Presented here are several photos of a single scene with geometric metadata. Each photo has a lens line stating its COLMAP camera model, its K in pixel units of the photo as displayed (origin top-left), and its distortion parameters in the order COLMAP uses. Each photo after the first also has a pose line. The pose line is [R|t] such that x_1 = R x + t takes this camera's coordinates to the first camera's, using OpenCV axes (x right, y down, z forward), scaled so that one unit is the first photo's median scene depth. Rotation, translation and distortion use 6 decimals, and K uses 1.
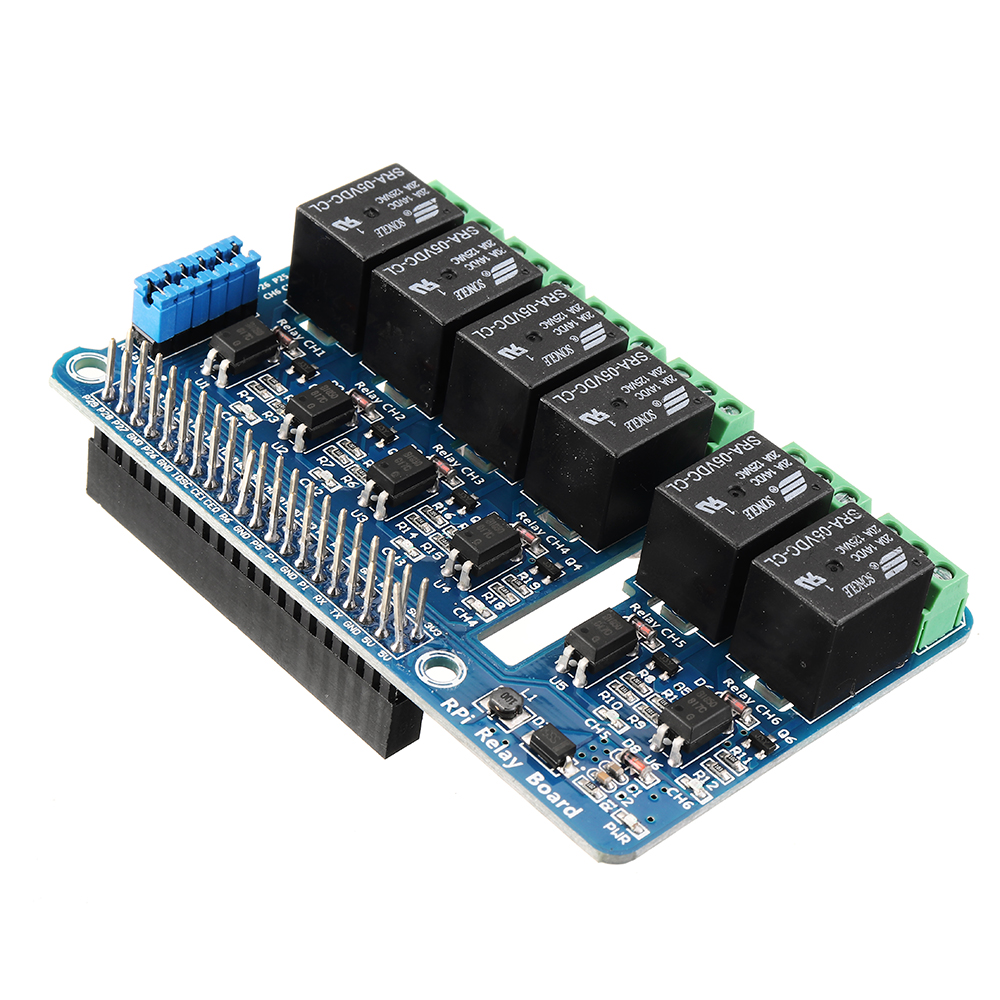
lens RADIAL K [[2918.2, 0, 541.8], [0, 2918.2, 499.3], [0, 0, 1]] dist [0.124183, 1.015150]
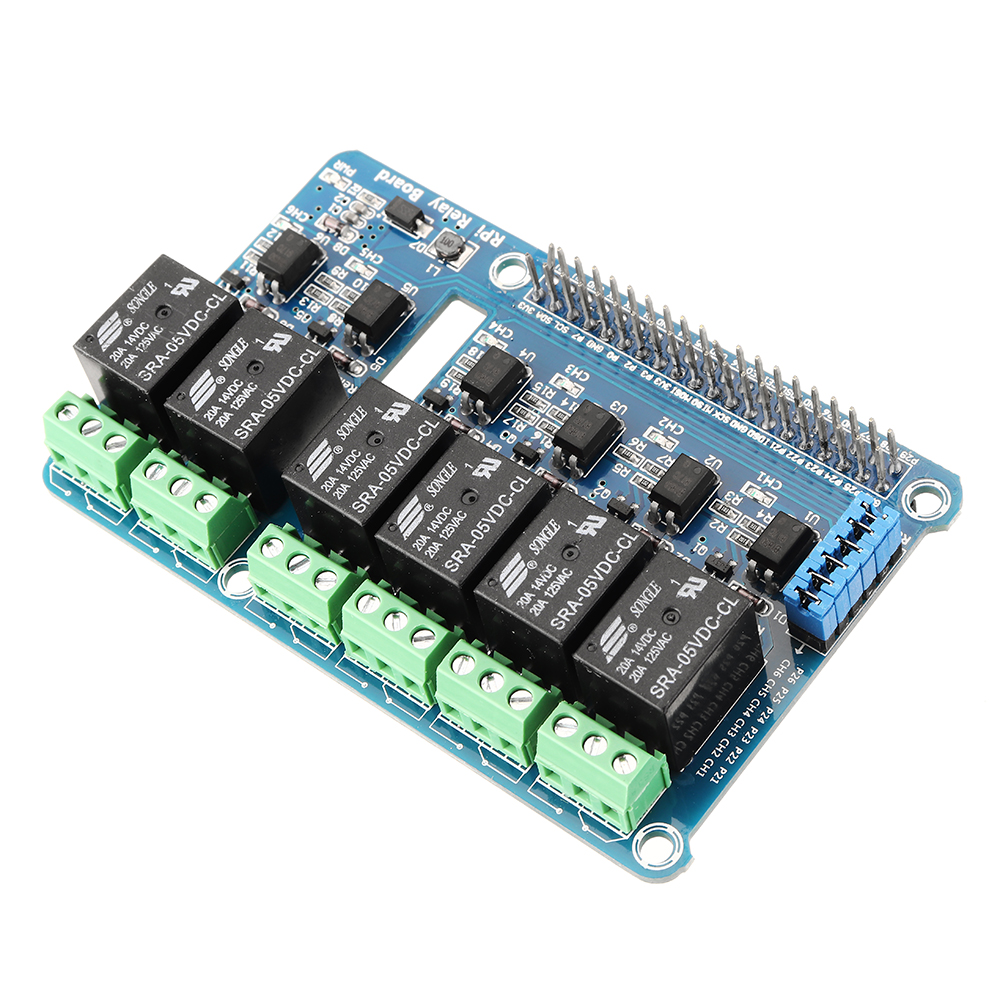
lens RADIAL K [[2918.2, 0, 541.8], [0, 2918.2, 499.3], [0, 0, 1]] dist [0.124183, 1.015150]
pose [[-0.989982, 0.126293, -0.063132, 0.036831], [-0.082710, -0.156341, 0.984234, -1.070981], [0.114432, 0.979596, 0.165220, 0.888365]]
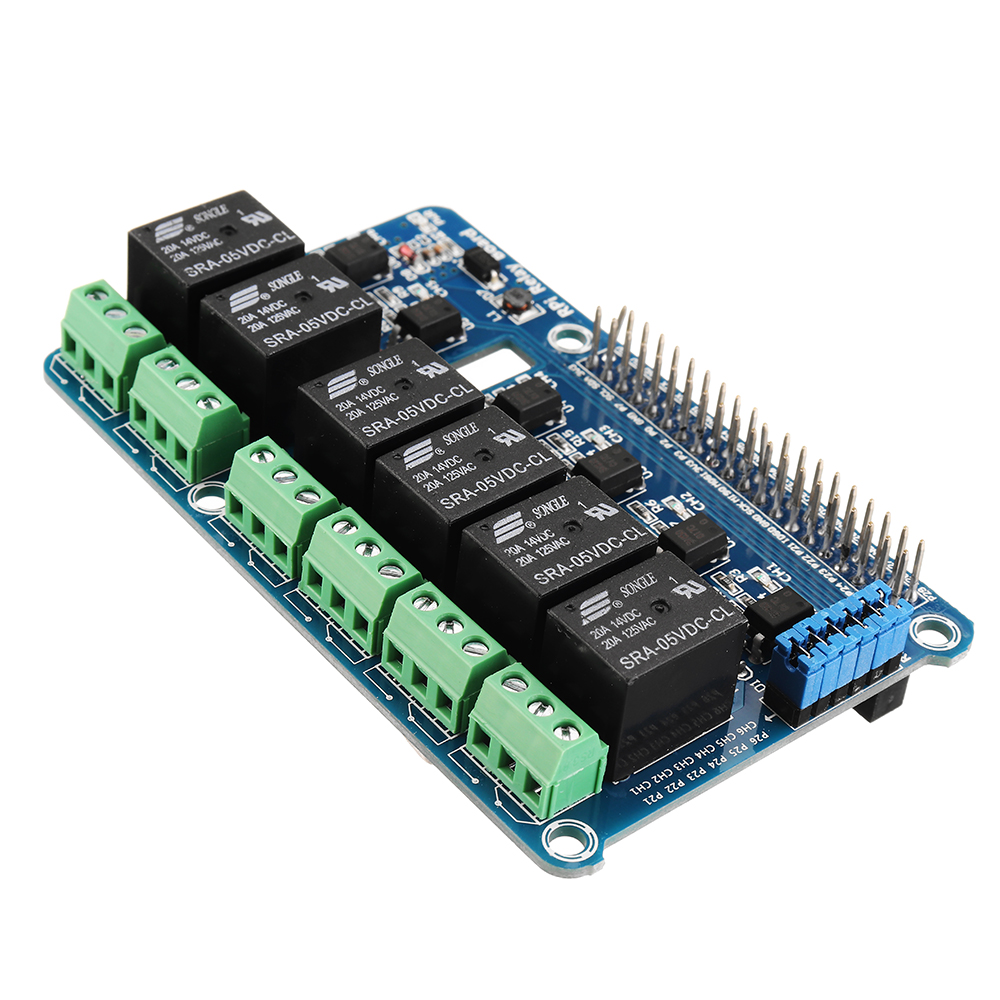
lens RADIAL K [[2801.9, 0, 502.5], [0, 2801.9, 543.9], [0, 0, 1]] dist [0.120290, 0.294836]
pose [[-0.972537, -0.217048, -0.084037, 0.063066], [-0.105471, 0.089115, 0.990421, -0.979295], [-0.207480, 0.972085, -0.109560, 1.183626]]
